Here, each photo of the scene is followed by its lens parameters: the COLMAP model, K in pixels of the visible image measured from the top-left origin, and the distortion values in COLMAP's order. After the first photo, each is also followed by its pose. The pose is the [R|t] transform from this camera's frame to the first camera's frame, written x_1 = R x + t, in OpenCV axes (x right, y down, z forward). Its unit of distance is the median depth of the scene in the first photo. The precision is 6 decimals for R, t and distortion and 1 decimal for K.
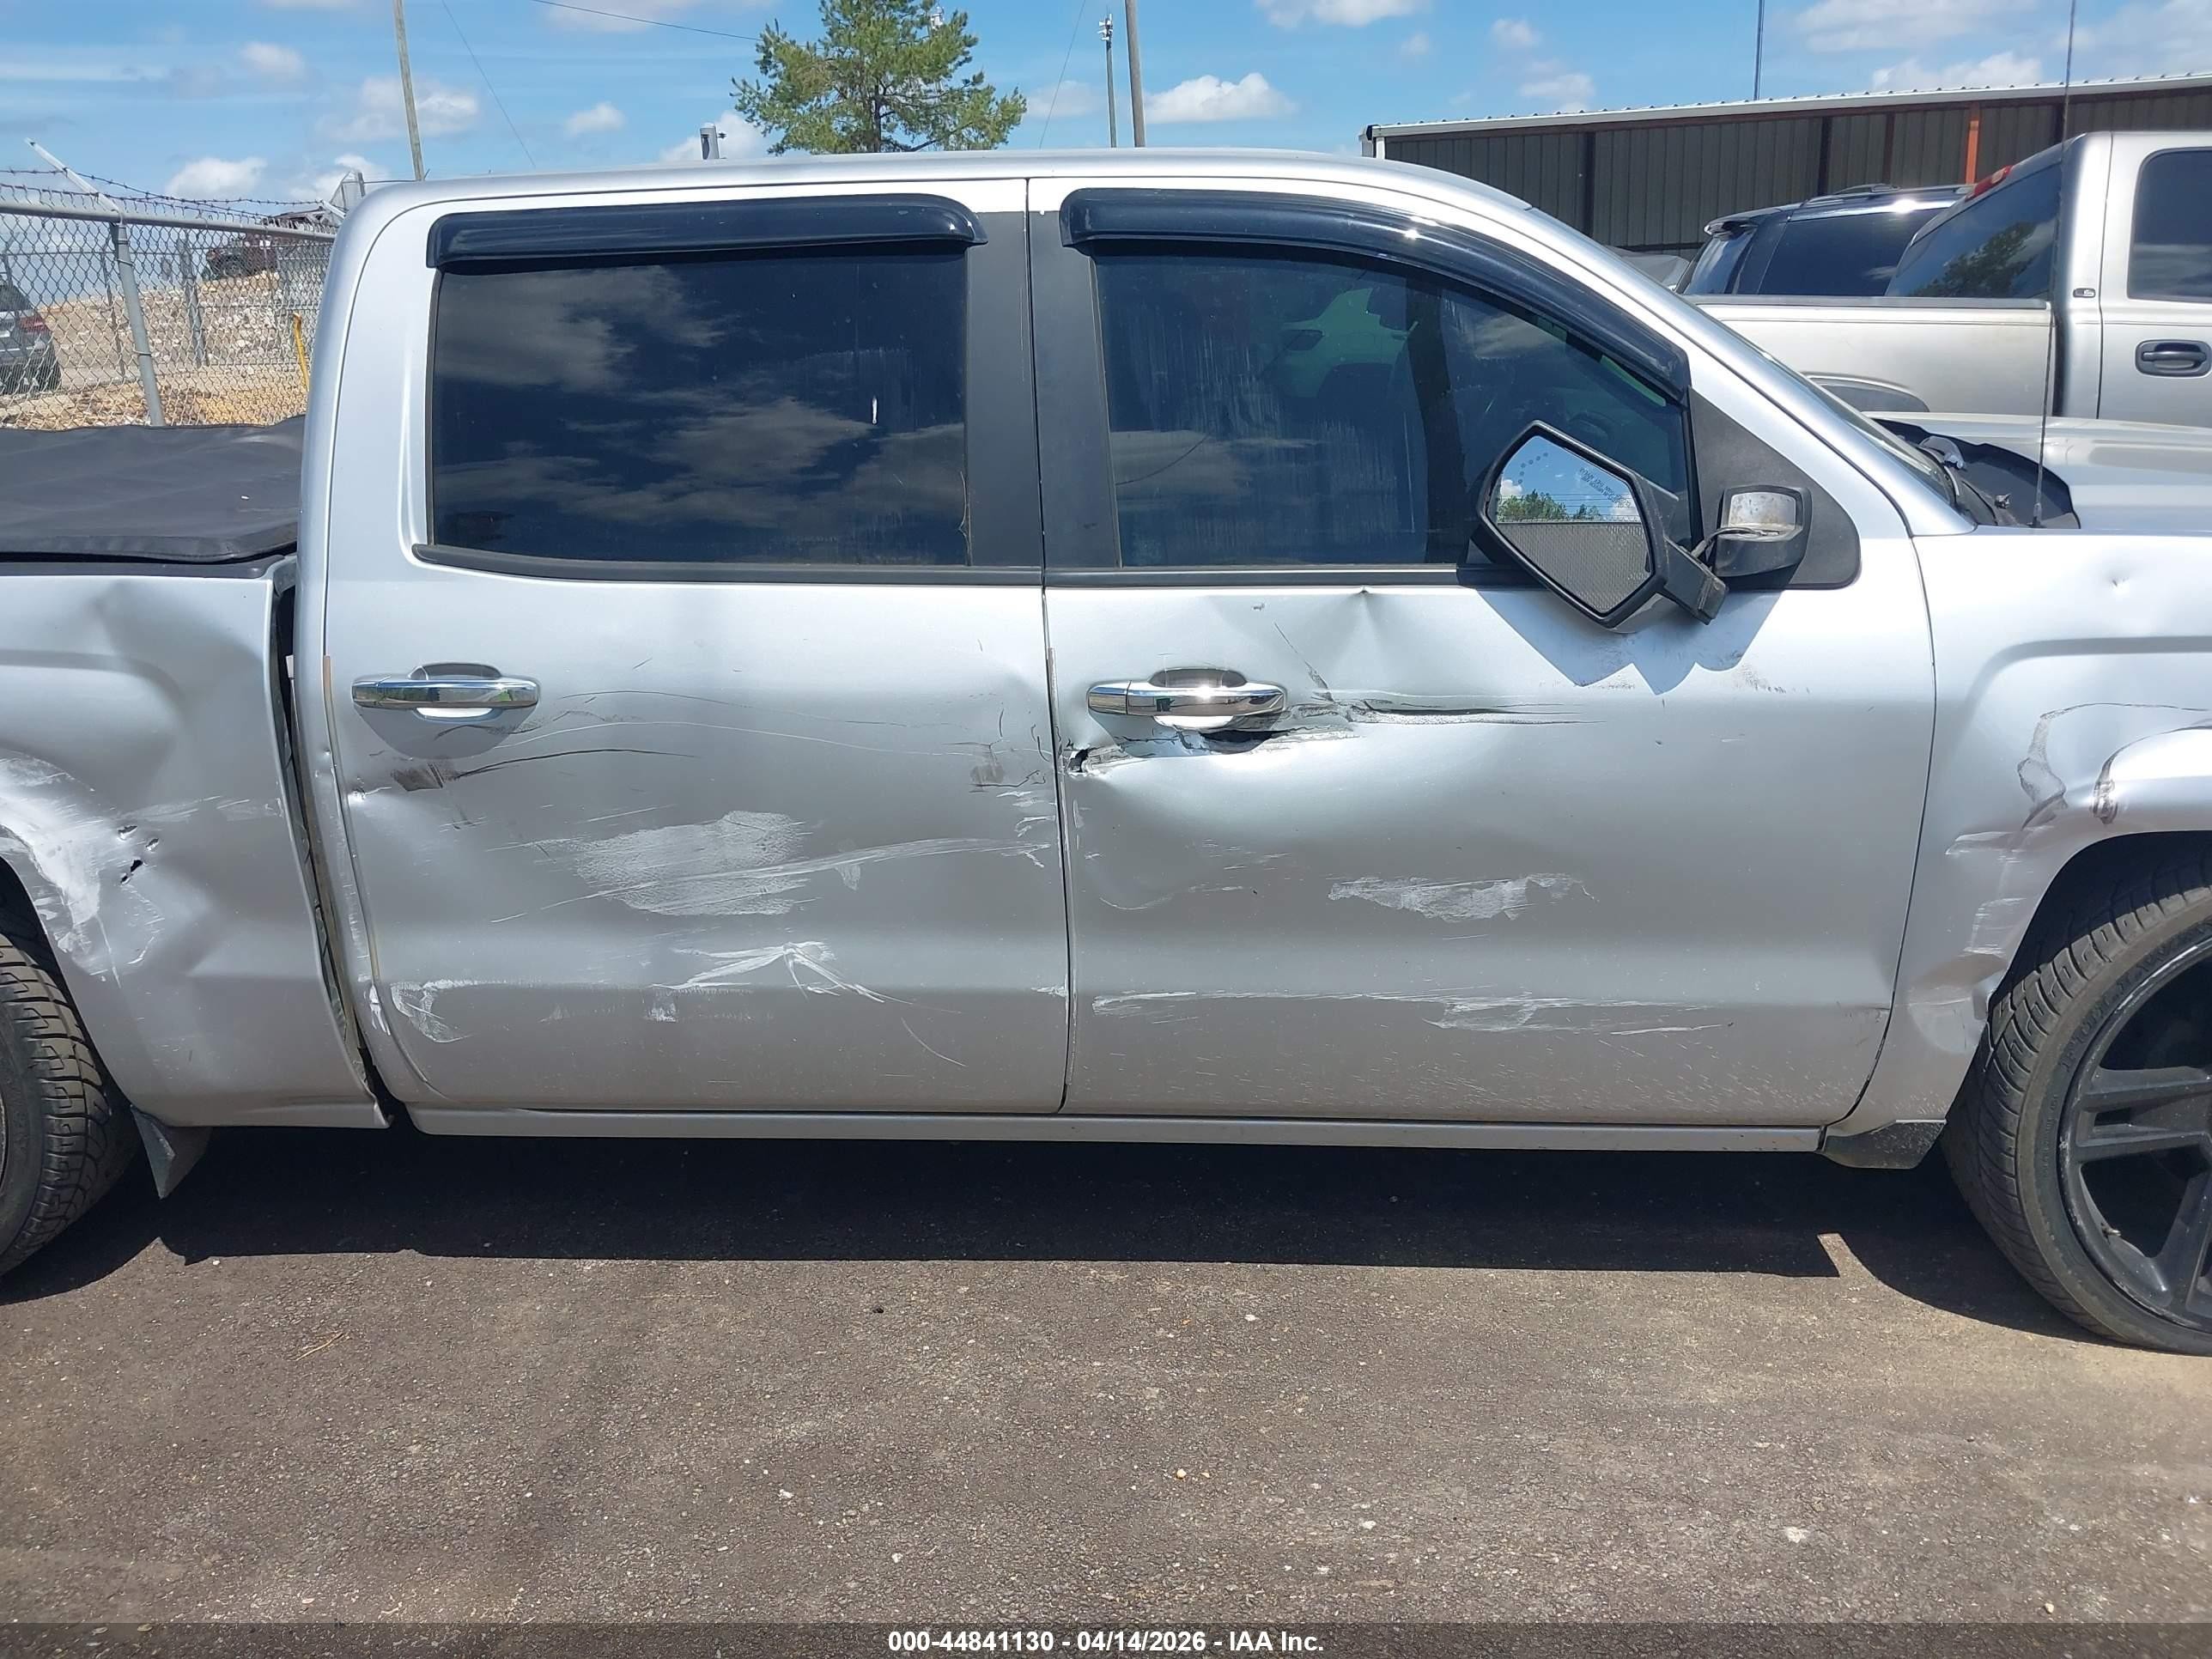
lens RADIAL K [[1798.2, 0, 1122.2], [0, 1798.2, 835.1], [0, 0, 1]] dist [0.041206, -0.047973]
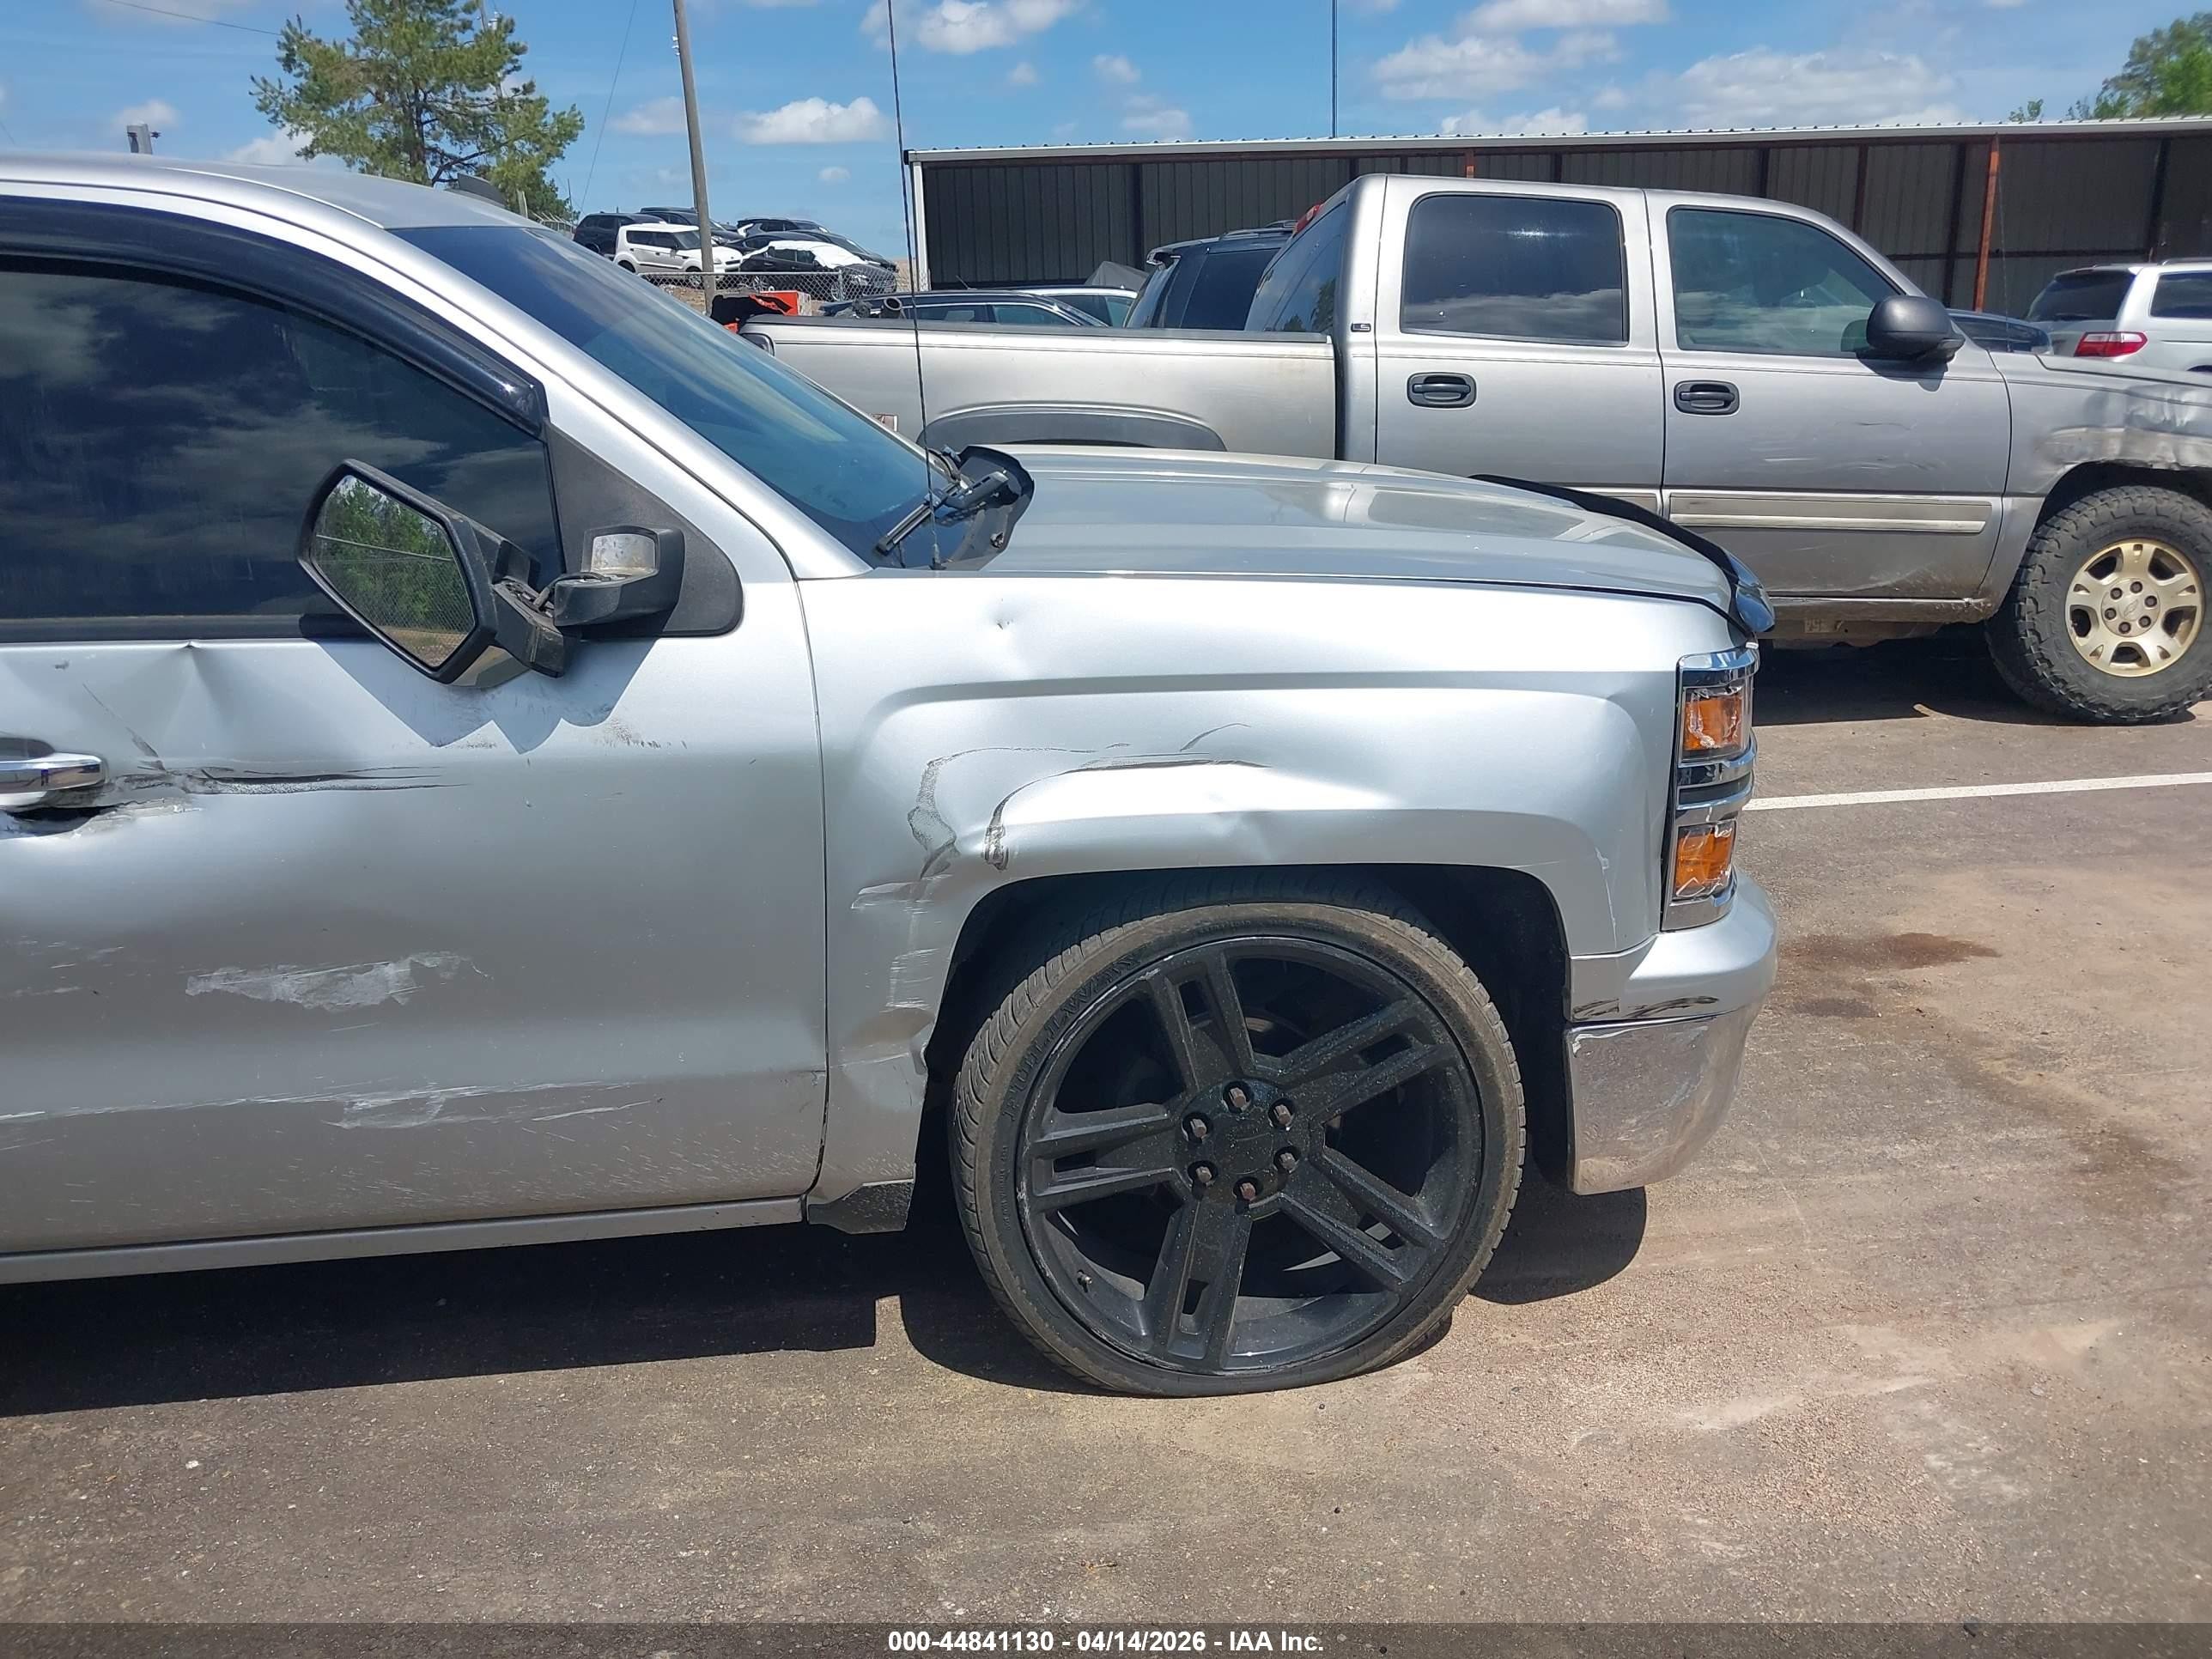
lens RADIAL K [[1798.2, 0, 1113.6], [0, 1798.2, 815.4], [0, 0, 1]] dist [0.041206, -0.047973]
pose [[0.978208, -0.042880, 0.203153, 0.380162], [0.047132, 0.998758, -0.016135, -0.016238], [-0.202209, 0.025358, 0.979014, 0.035072]]
